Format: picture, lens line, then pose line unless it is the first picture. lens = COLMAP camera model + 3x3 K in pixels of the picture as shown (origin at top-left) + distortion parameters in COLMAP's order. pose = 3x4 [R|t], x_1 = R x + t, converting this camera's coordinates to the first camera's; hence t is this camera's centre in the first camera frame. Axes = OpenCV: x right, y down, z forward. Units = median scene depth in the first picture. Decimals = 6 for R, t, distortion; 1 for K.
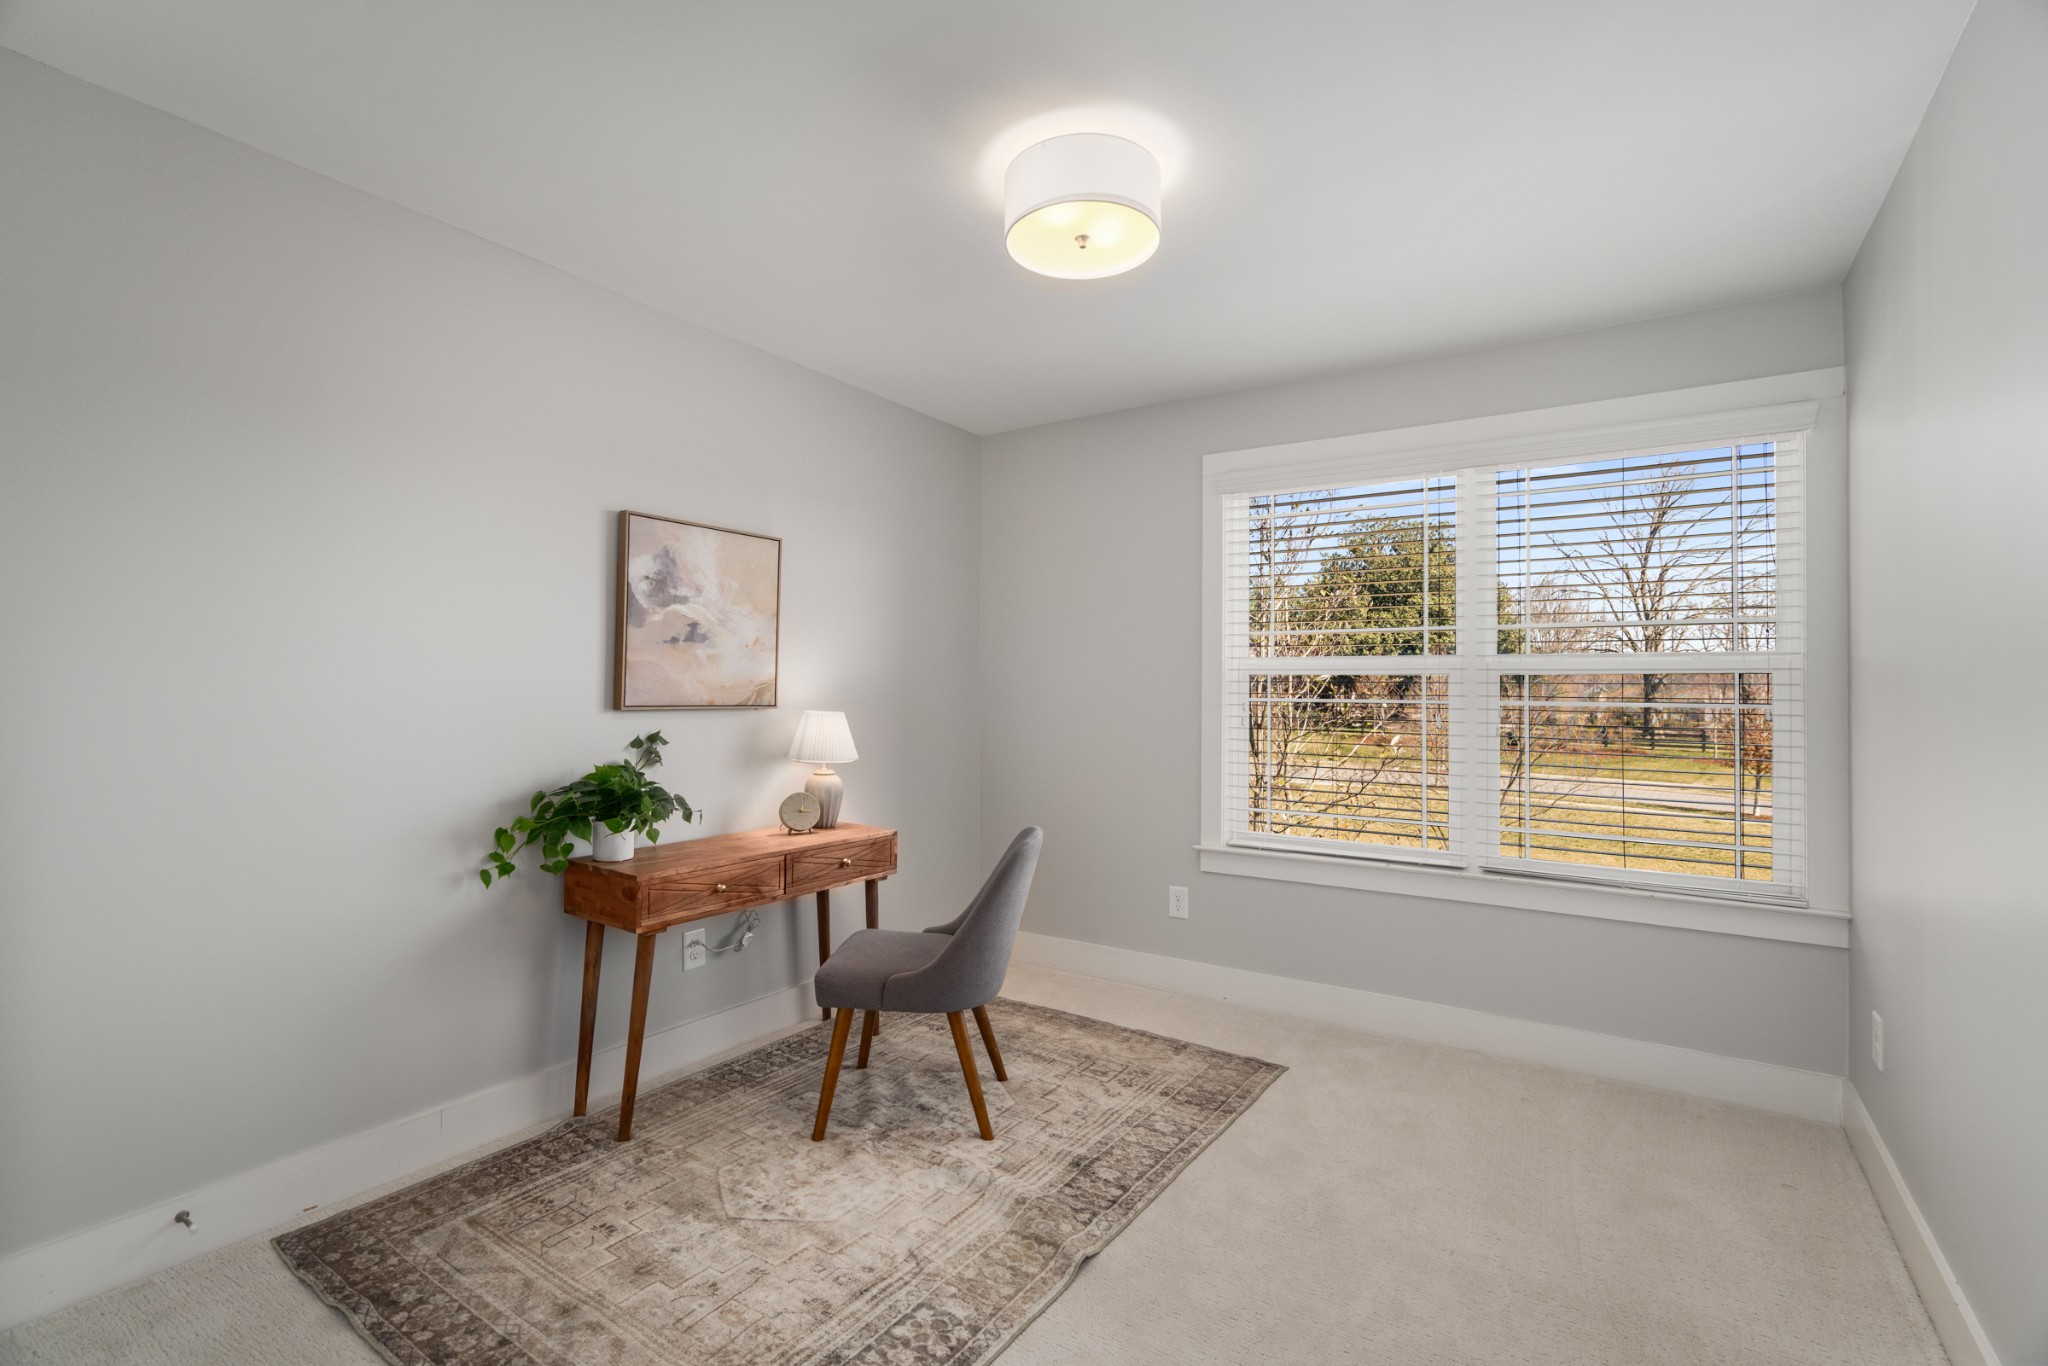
lens RADIAL K [[938.9, 0, 1027.0], [0, 938.9, 700.8], [0, 0, 1]] dist [0.000186, 0.000204]
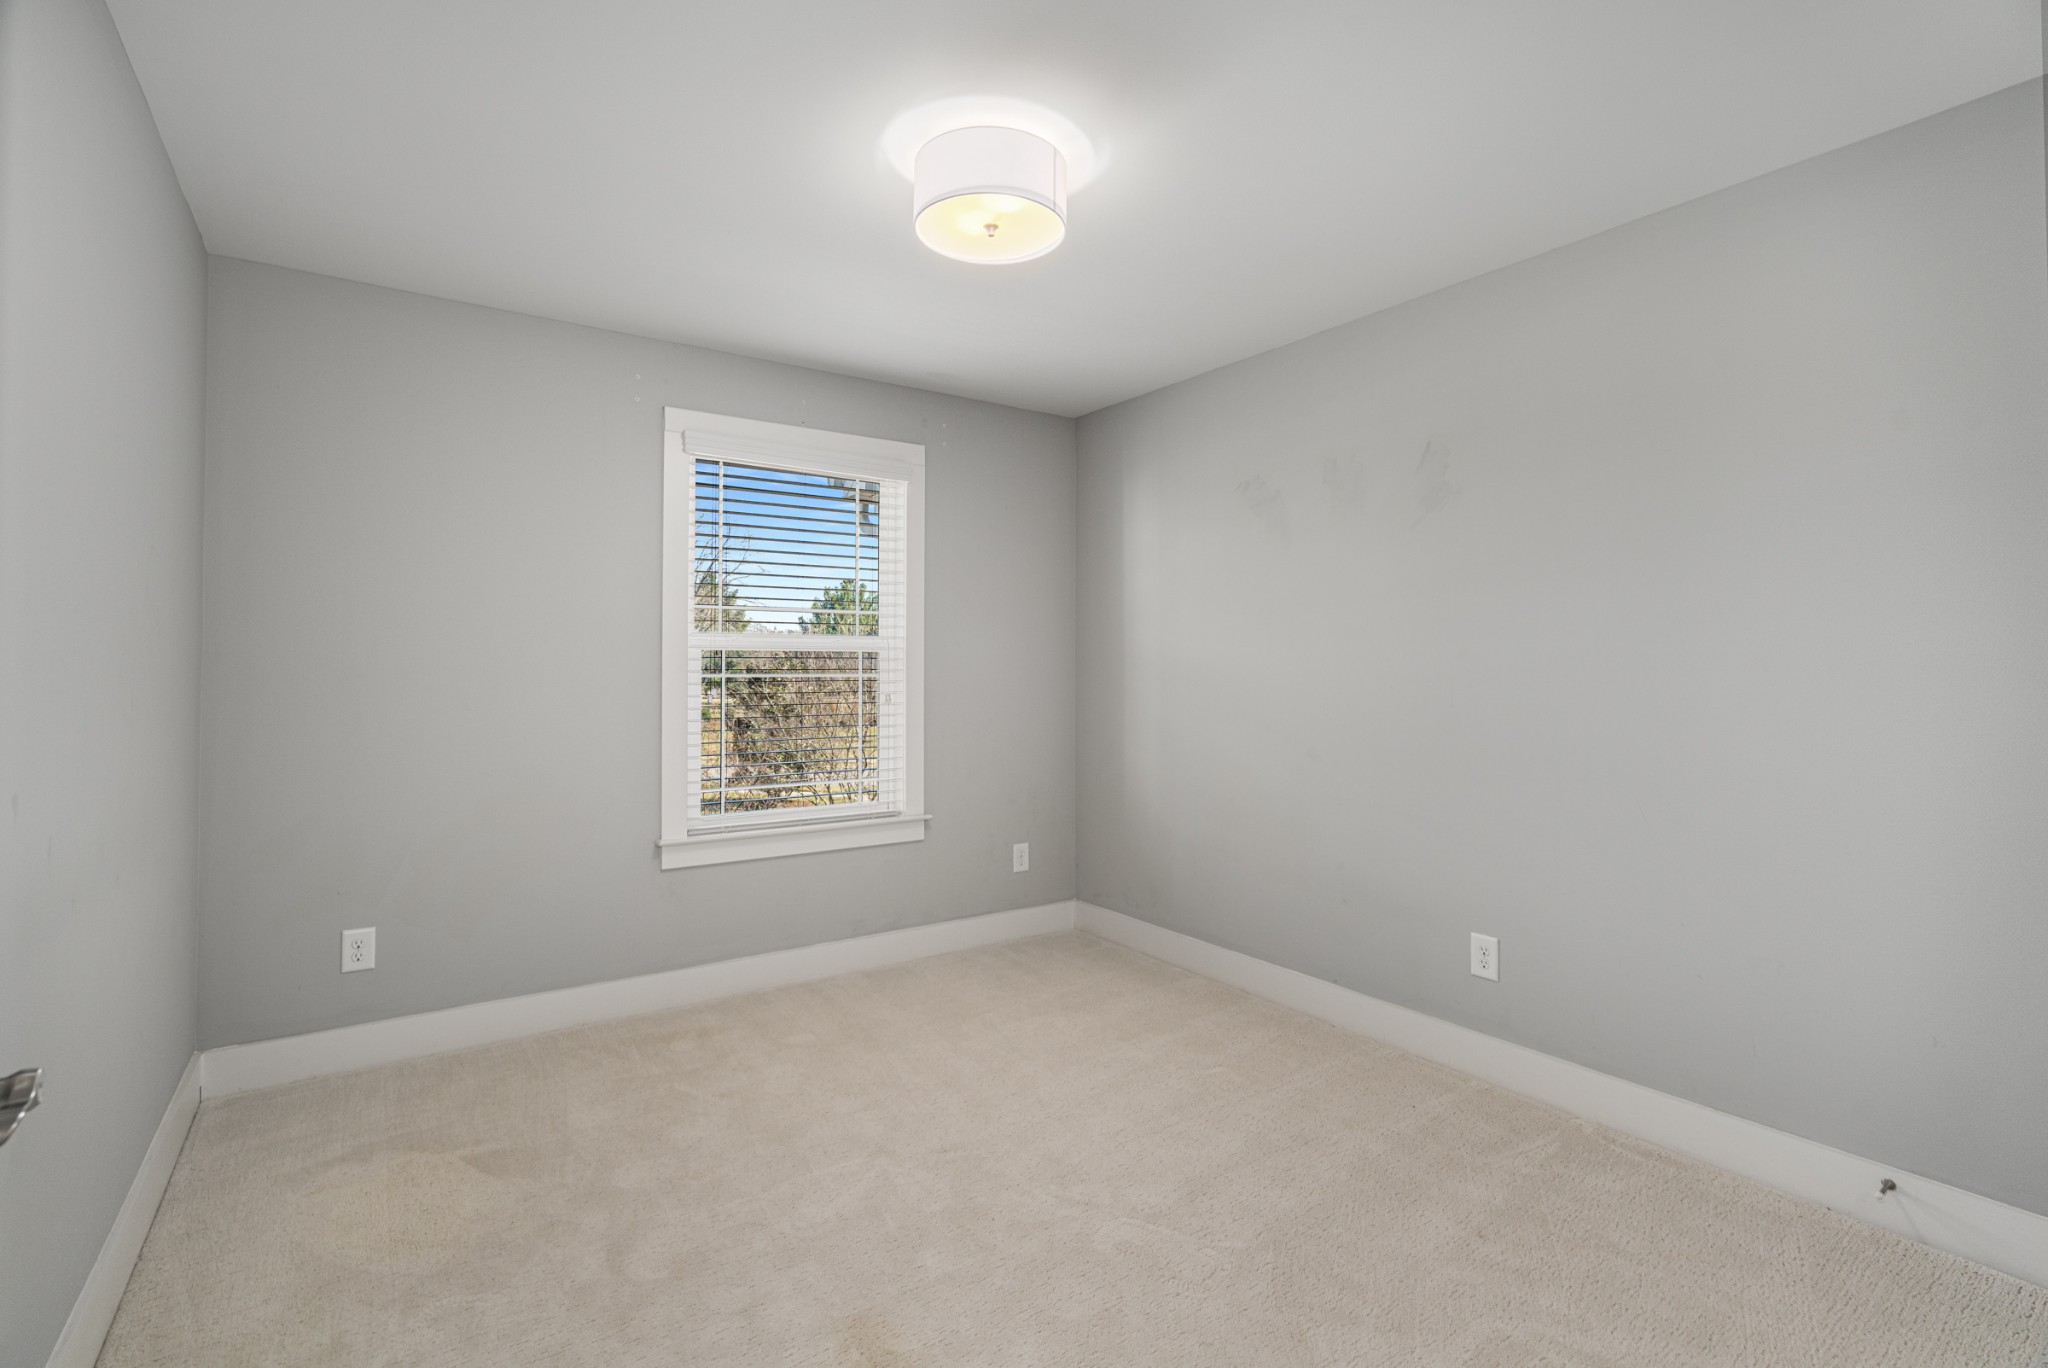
lens RADIAL K [[954.5, 0, 1026.1], [0, 954.5, 691.3], [0, 0, 1]] dist [-0.000403, -0.000008]
pose [[0.386304, -0.030750, 0.921859, -0.520129], [0.016691, 0.999514, 0.026346, -0.007141], [-0.922221, 0.005209, 0.386629, 0.326785]]
